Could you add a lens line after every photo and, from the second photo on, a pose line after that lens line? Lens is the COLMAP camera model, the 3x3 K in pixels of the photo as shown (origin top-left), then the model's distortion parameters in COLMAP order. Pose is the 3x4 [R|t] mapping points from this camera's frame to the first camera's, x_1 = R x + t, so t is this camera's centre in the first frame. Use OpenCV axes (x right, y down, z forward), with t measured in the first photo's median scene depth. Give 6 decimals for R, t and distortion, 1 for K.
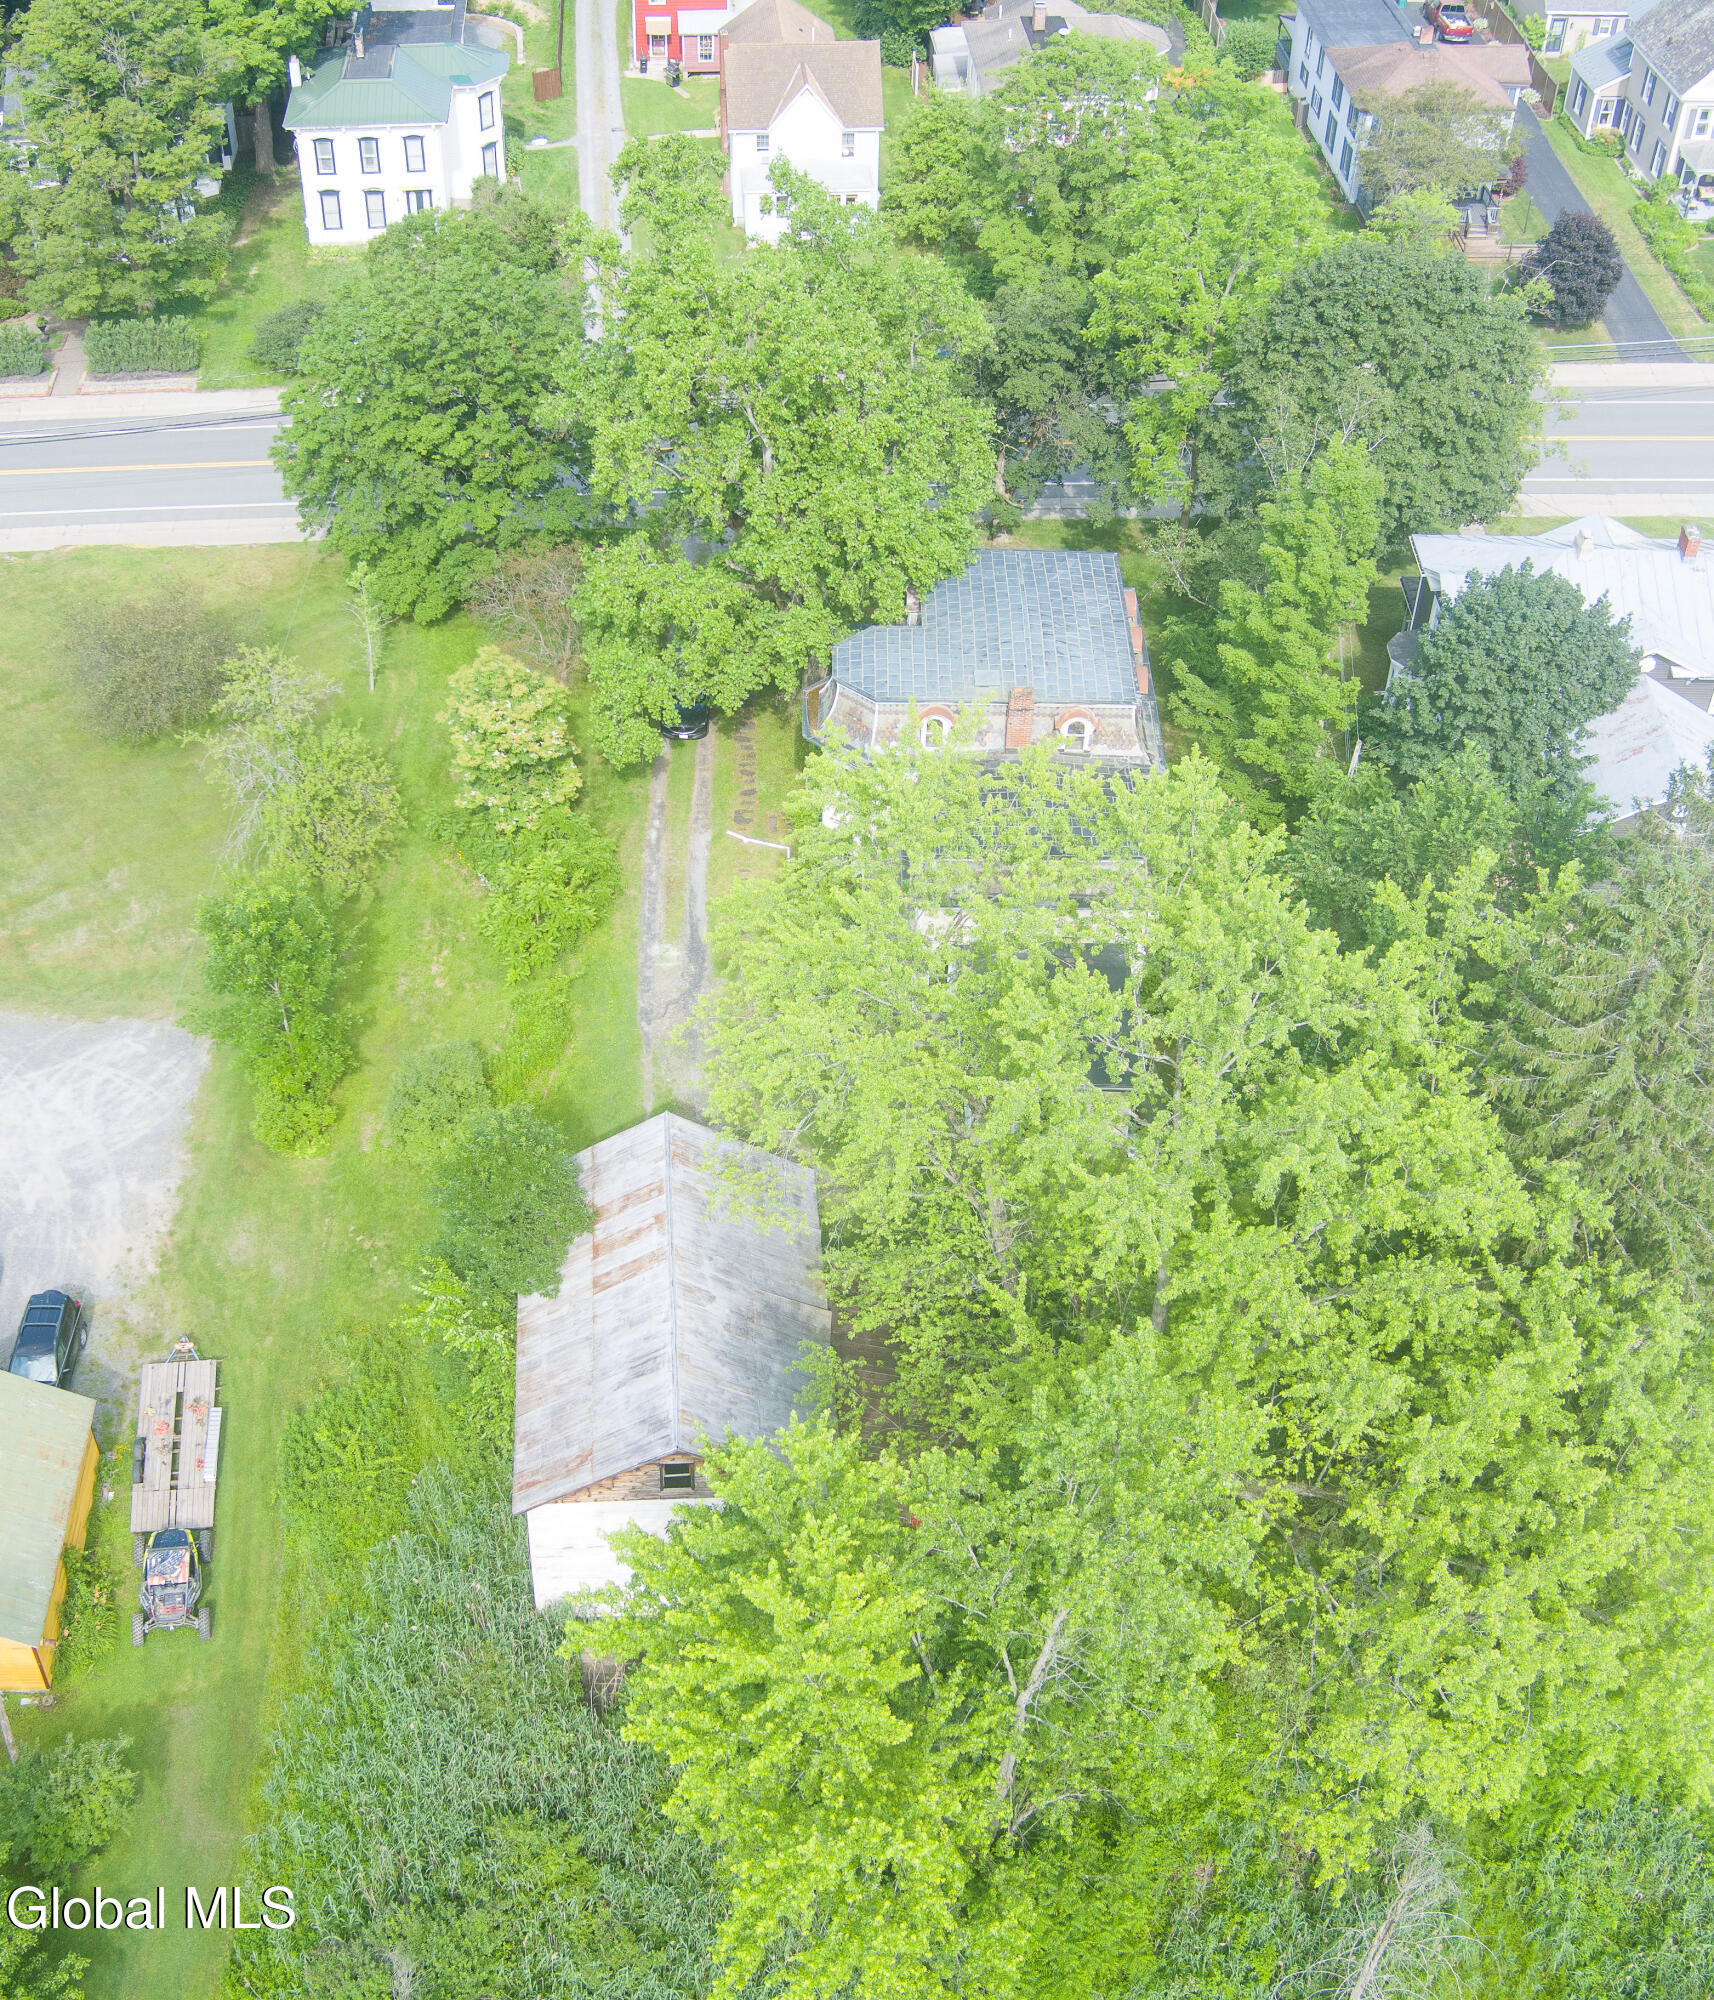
lens RADIAL K [[2489.3, 0, 851.0], [0, 2489.3, 1000.9], [0, 0, 1]] dist [-0.036990, 0.000000]
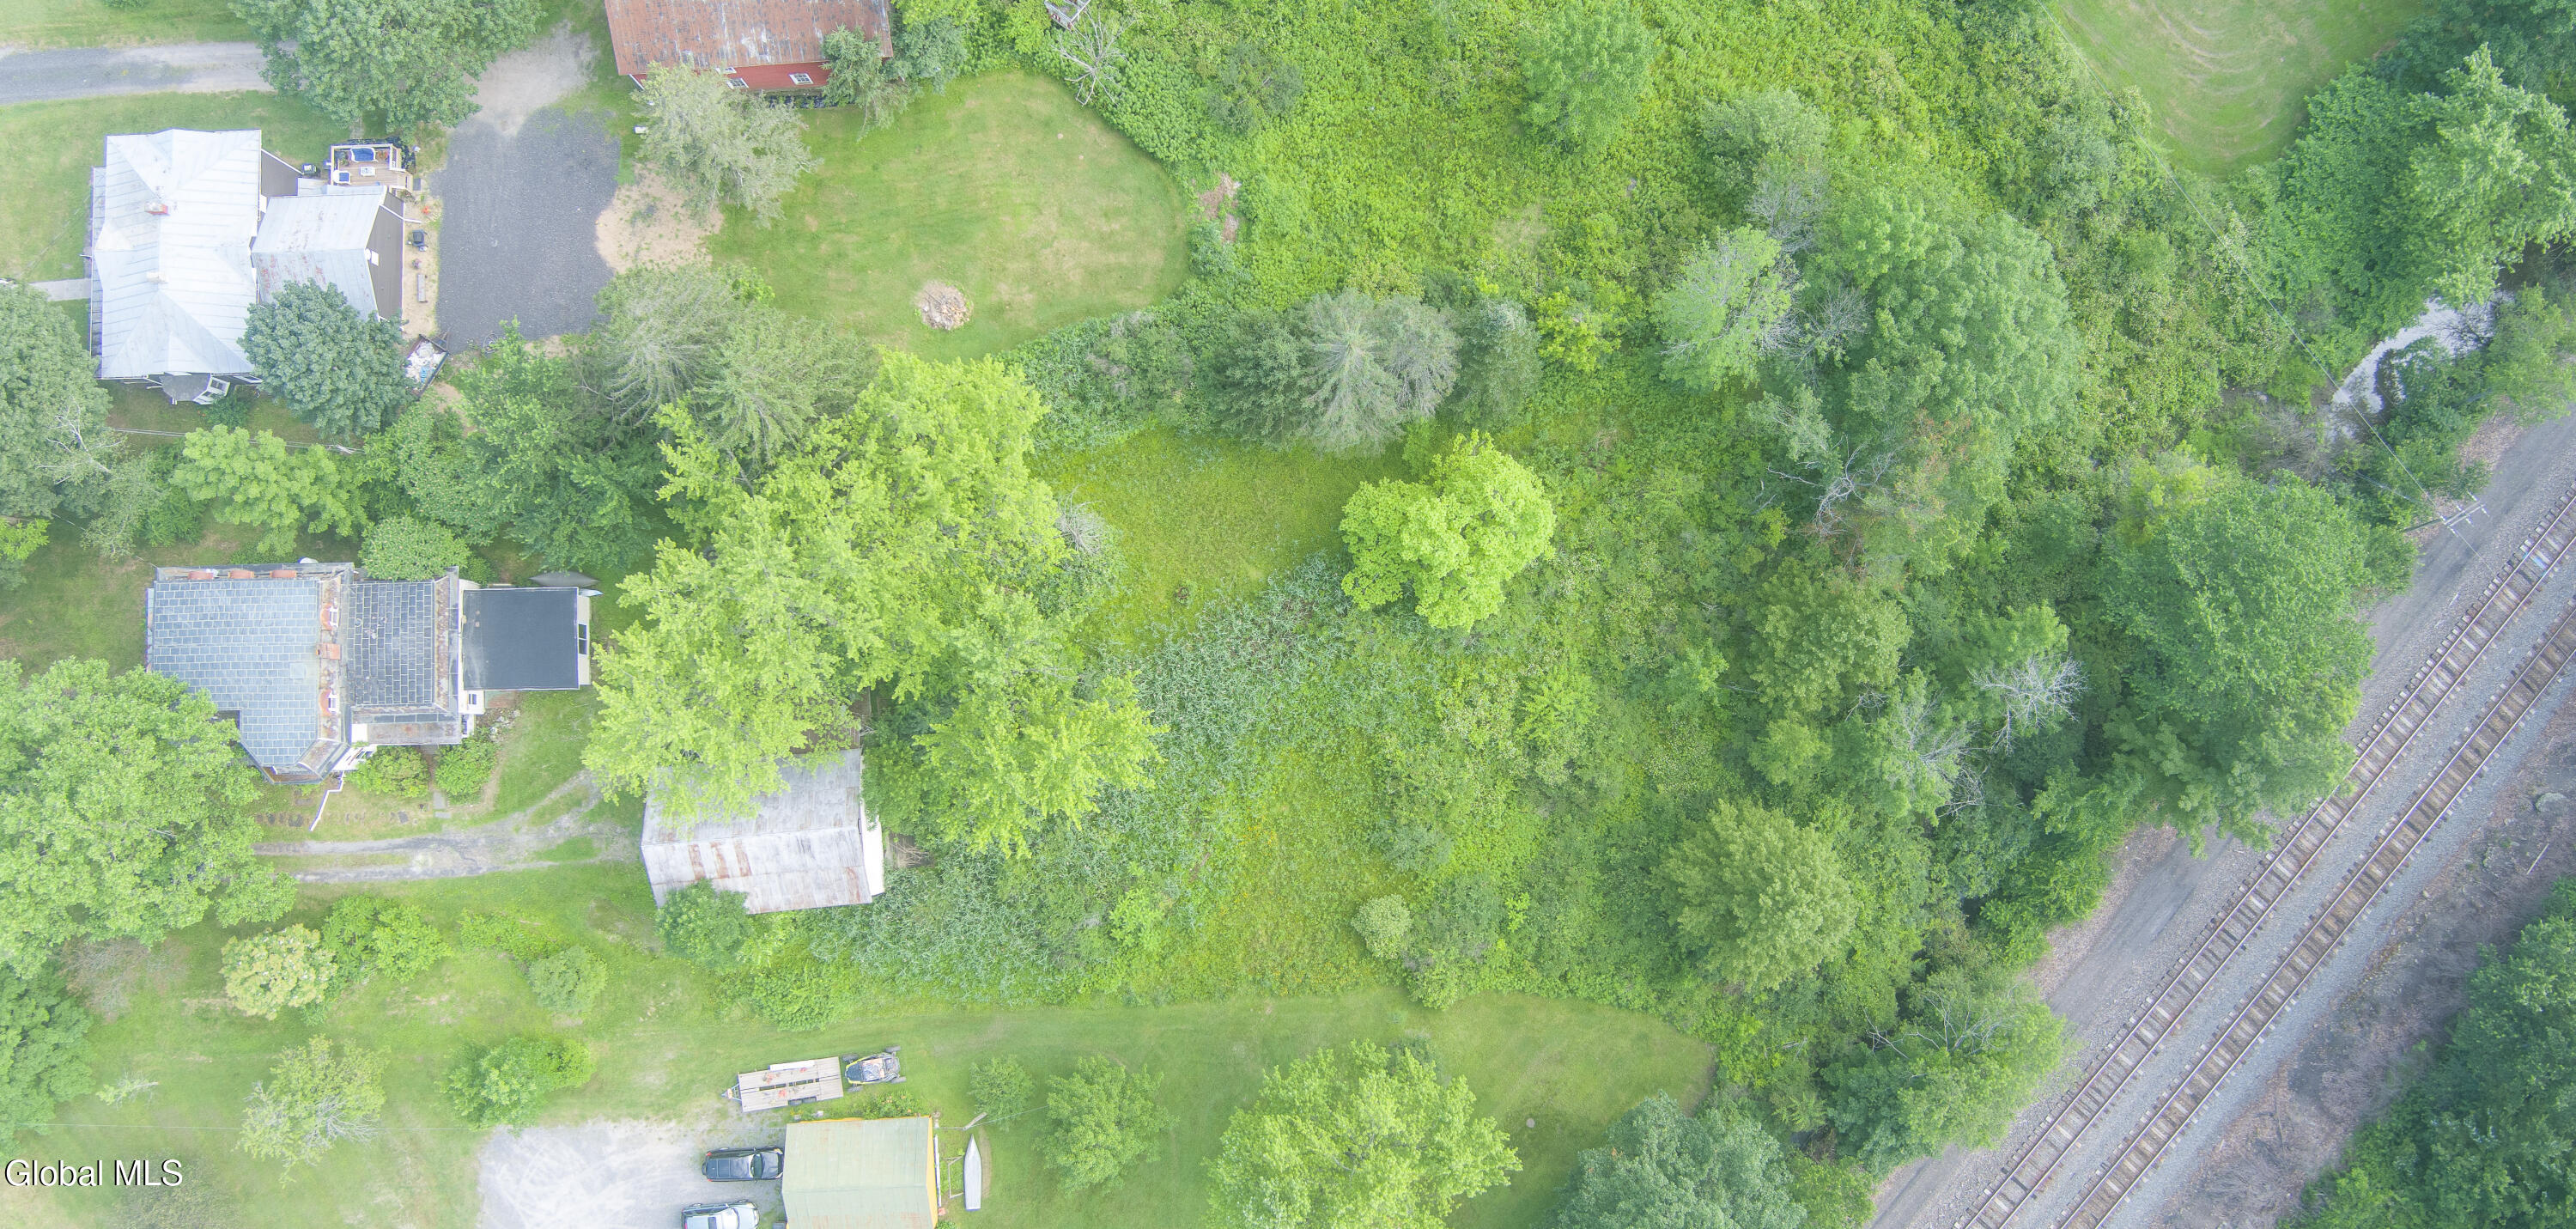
lens RADIAL K [[2108.4, 0, 1291.5], [0, 2108.4, 613.5], [0, 0, 1]] dist [-0.064469, 0.018377]
pose [[-0.022471, -0.998761, 0.044399, 0.019797], [0.681021, 0.017221, 0.732061, -0.772198], [-0.731919, 0.046687, 0.679791, -0.441737]]
